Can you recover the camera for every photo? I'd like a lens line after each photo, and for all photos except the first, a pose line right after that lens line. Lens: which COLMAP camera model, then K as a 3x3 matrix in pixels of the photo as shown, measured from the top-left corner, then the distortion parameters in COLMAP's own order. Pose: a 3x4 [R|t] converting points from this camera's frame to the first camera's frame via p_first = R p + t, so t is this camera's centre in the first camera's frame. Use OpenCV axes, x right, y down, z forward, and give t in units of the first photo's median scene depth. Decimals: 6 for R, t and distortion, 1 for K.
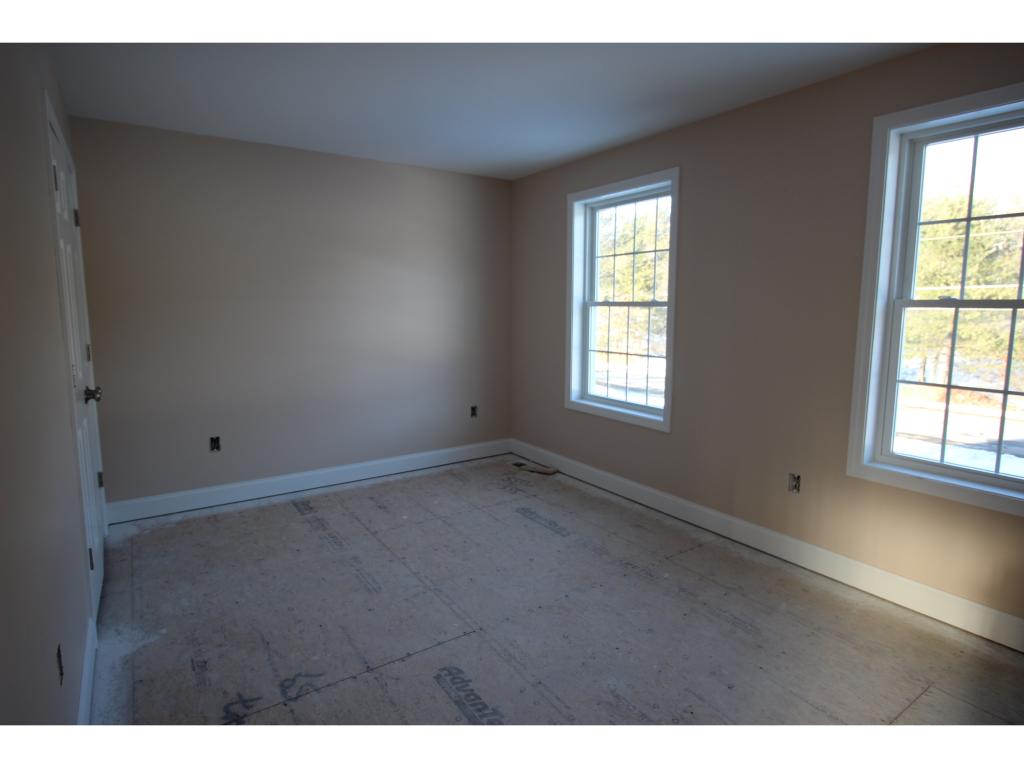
lens RADIAL K [[553.1, 0, 518.8], [0, 553.1, 382.6], [0, 0, 1]] dist [-0.000399, -0.001900]
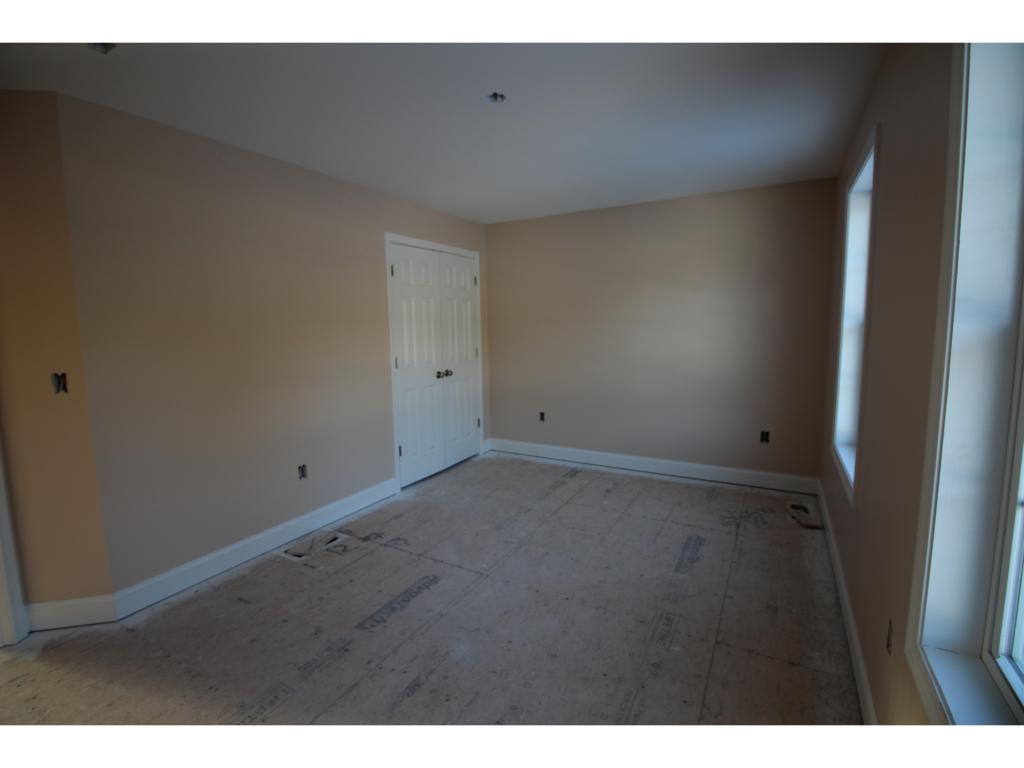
lens RADIAL K [[484.7, 0, 518.9], [0, 484.7, 382.9], [0, 0, 1]] dist [-0.000724, -0.000690]
pose [[0.438711, 0.104838, -0.892492, 0.630363], [-0.109287, 0.992024, 0.062809, -0.062275], [0.891958, 0.069982, 0.446669, 0.341597]]
